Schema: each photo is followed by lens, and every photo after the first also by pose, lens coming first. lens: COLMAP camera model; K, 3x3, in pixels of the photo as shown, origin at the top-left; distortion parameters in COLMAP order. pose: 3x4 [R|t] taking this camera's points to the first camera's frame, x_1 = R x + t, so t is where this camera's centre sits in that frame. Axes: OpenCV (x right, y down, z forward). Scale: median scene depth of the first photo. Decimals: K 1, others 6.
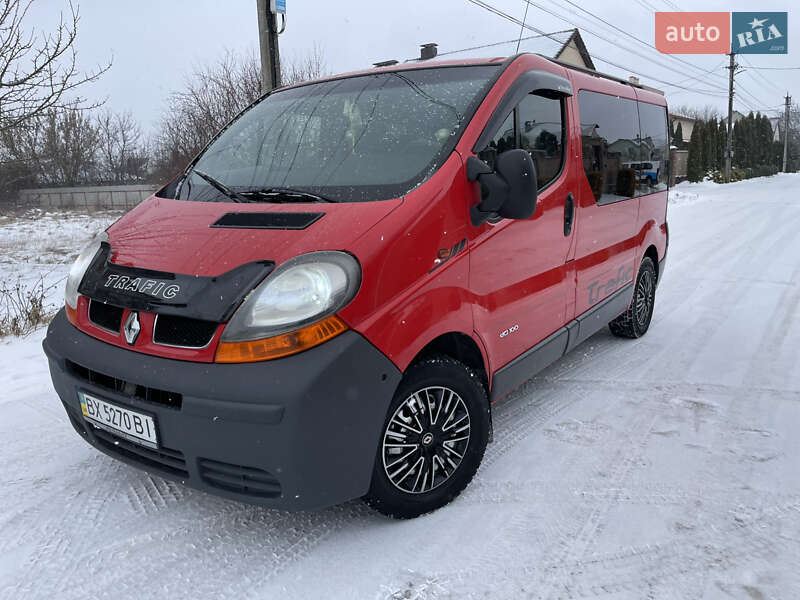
lens RADIAL K [[609.3, 0, 399.4], [0, 609.3, 296.3], [0, 0, 1]] dist [0.089597, -0.120931]
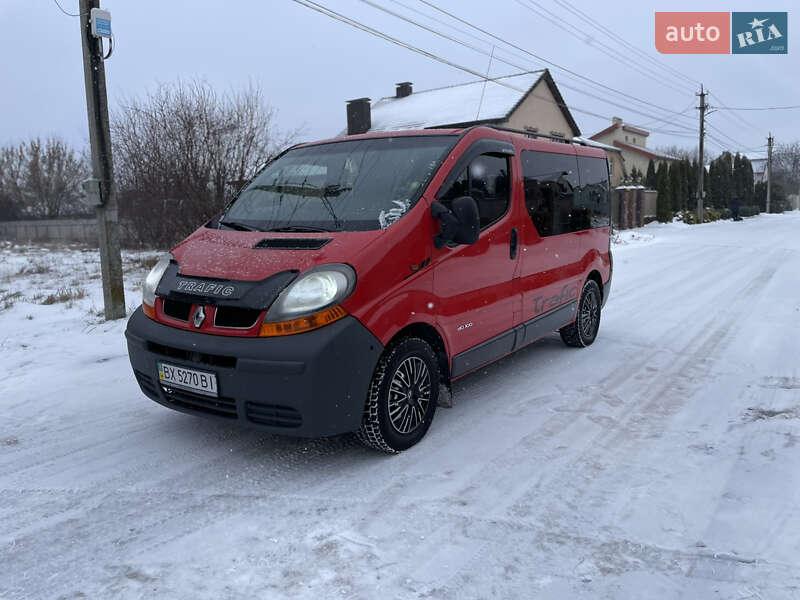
lens RADIAL K [[610.3, 0, 401.1], [0, 610.3, 296.6], [0, 0, 1]] dist [0.087985, -0.122509]
pose [[0.999965, 0.005930, 0.005952, 0.032340], [-0.005599, 0.998515, -0.054186, 0.074035], [-0.006265, 0.054150, 0.998513, -0.421193]]
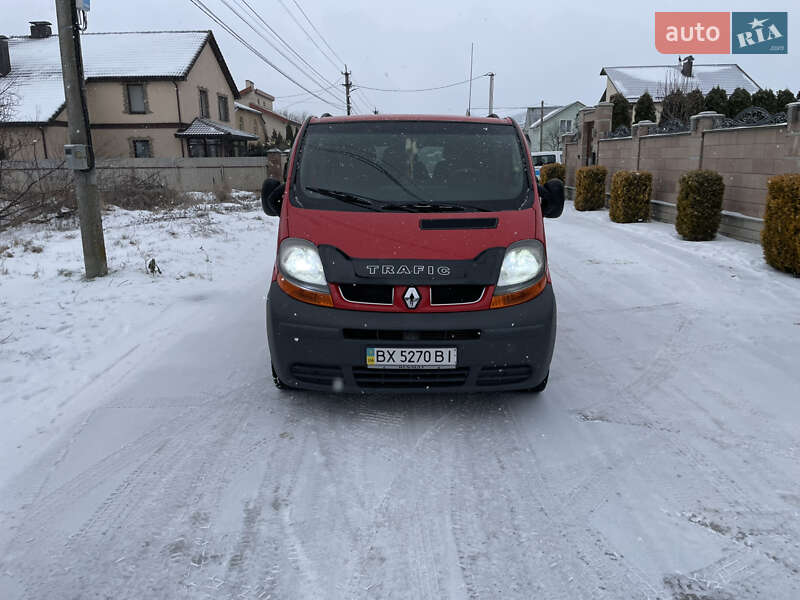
lens RADIAL K [[609.3, 0, 399.4], [0, 609.3, 296.3], [0, 0, 1]] dist [0.089597, -0.120931]
pose [[0.814534, -0.099503, 0.571519, -1.216109], [0.095399, 0.994743, 0.037224, -0.010311], [-0.572218, 0.024203, 0.819744, -0.193529]]
